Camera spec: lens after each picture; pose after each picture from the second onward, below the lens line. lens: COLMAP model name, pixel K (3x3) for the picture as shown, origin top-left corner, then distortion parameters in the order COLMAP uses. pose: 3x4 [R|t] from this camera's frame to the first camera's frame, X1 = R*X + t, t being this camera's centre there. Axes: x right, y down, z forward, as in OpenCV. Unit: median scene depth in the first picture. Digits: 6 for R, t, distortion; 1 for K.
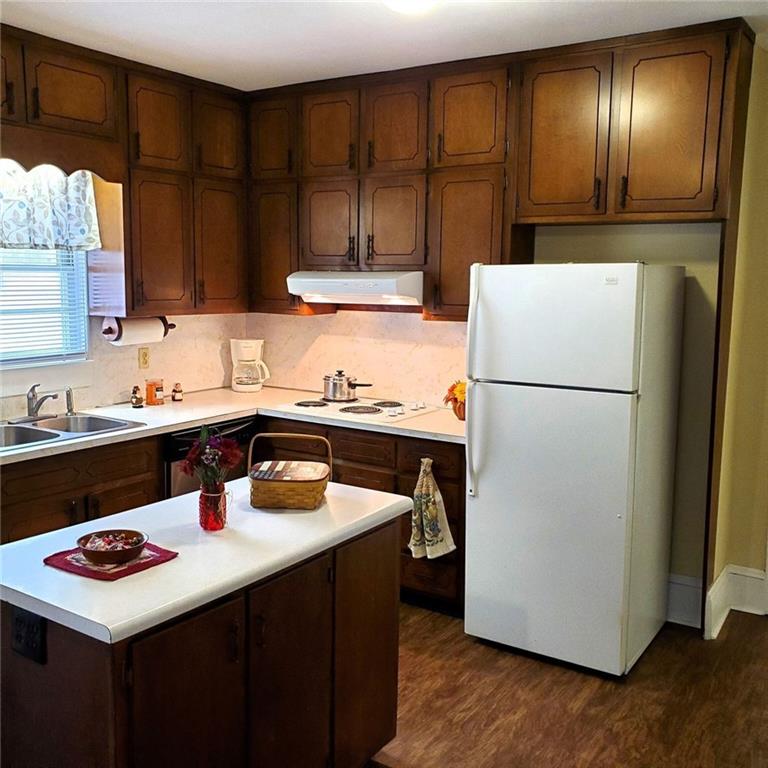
lens RADIAL K [[786.5, 0, 382.7], [0, 786.5, 384.5], [0, 0, 1]] dist [0.003249, 0.000000]
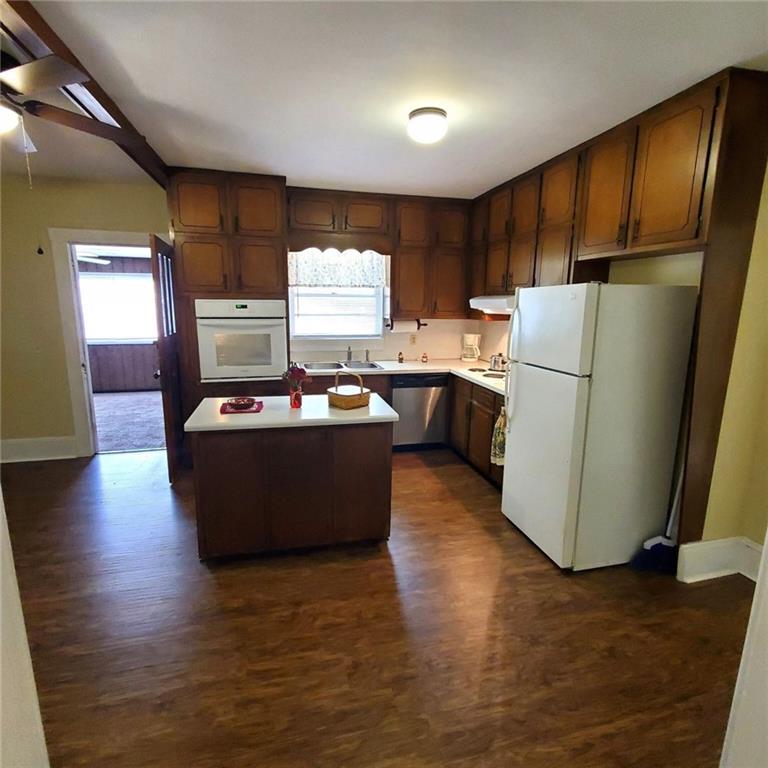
lens RADIAL K [[410.5, 0, 378.5], [0, 410.5, 381.4], [0, 0, 1]] dist [0.000548, -0.000874]
pose [[0.732118, 0.125103, -0.669591, 0.422898], [-0.095182, 0.992135, 0.081295, -0.004991], [0.674495, 0.004215, 0.738267, 0.163939]]
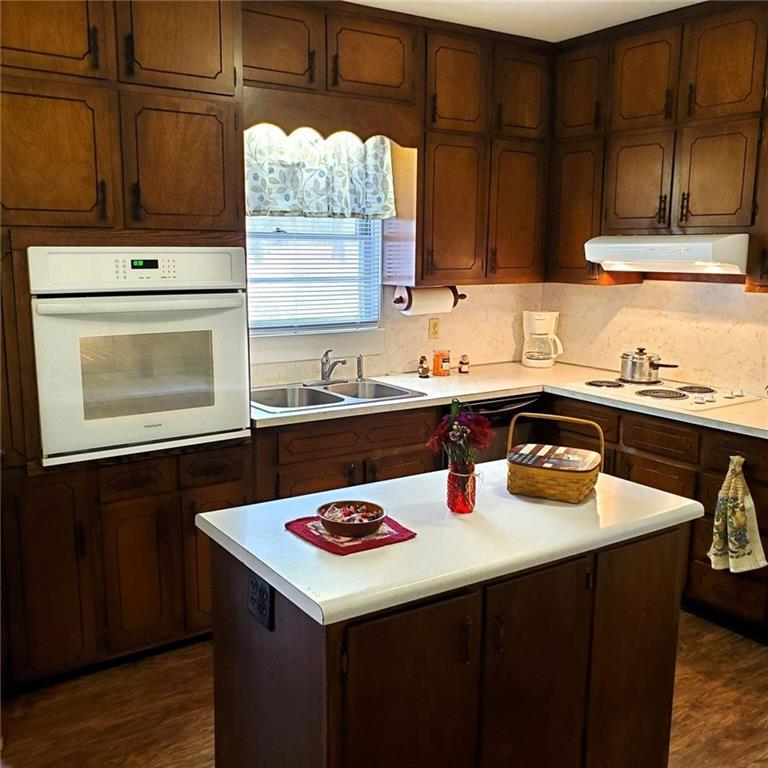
lens RADIAL K [[786.5, 0, 379.1], [0, 786.5, 395.9], [0, 0, 1]] dist [0.003249, 0.000000]
pose [[0.920124, 0.063380, -0.386465, 0.023756], [-0.046250, 0.997498, 0.053474, 0.002105], [0.388887, -0.031329, 0.920752, 0.068417]]
